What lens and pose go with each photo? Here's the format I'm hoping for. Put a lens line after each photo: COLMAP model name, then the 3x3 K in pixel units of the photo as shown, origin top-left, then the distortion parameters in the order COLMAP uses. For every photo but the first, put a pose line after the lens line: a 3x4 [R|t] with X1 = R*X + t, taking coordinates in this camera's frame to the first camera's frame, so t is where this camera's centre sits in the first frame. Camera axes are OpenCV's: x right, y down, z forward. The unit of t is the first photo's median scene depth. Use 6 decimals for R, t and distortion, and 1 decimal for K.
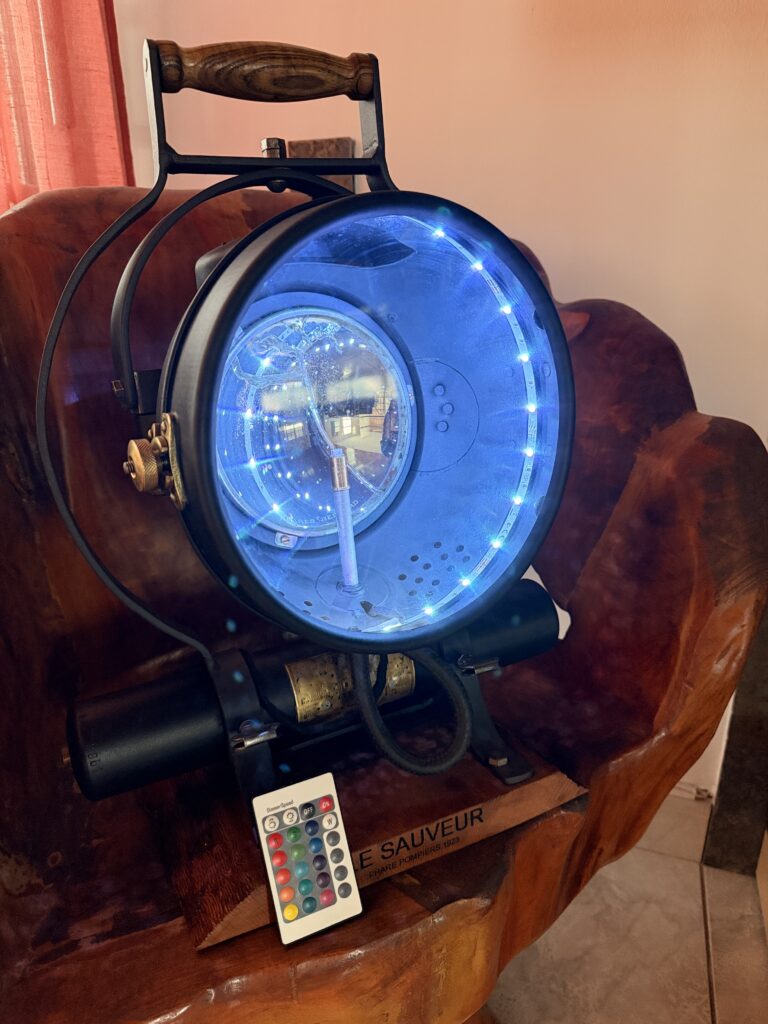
lens RADIAL K [[725.8, 0, 374.3], [0, 725.8, 515.6], [0, 0, 1]] dist [0.017024, -0.032179]
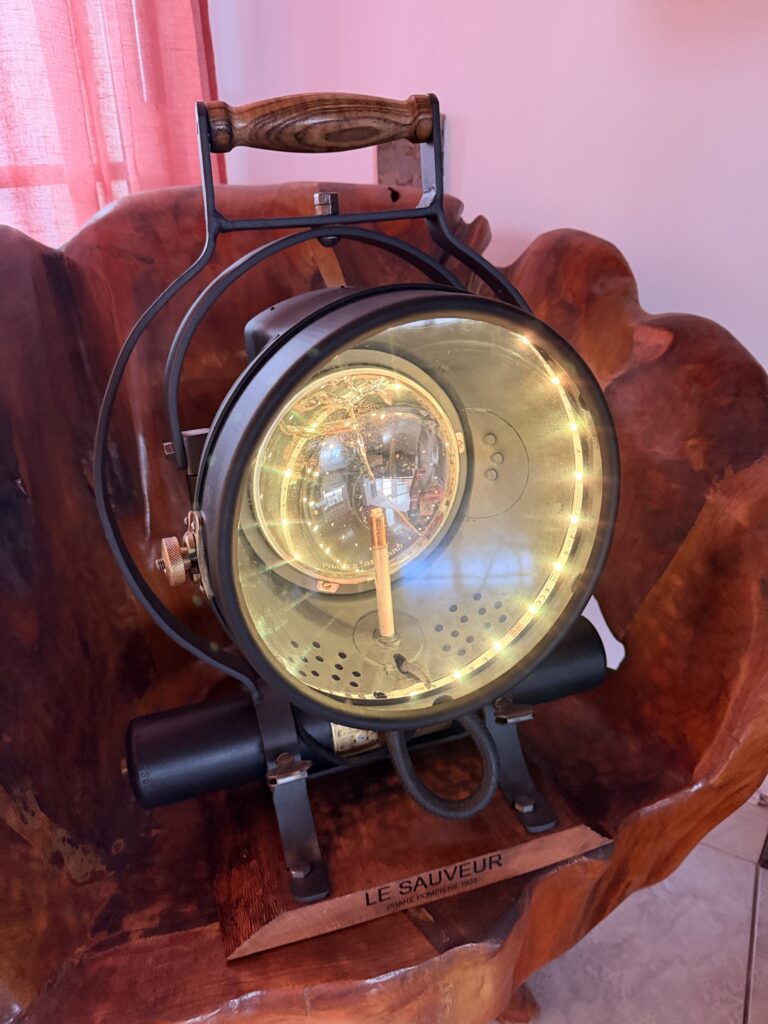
lens RADIAL K [[725.8, 0, 380.4], [0, 725.8, 508.1], [0, 0, 1]] dist [0.017024, -0.032179]
pose [[0.988950, 0.060540, -0.135326, 0.085644], [-0.044756, 0.992149, 0.116778, -0.200657], [0.141334, -0.109431, 0.983895, 0.001632]]
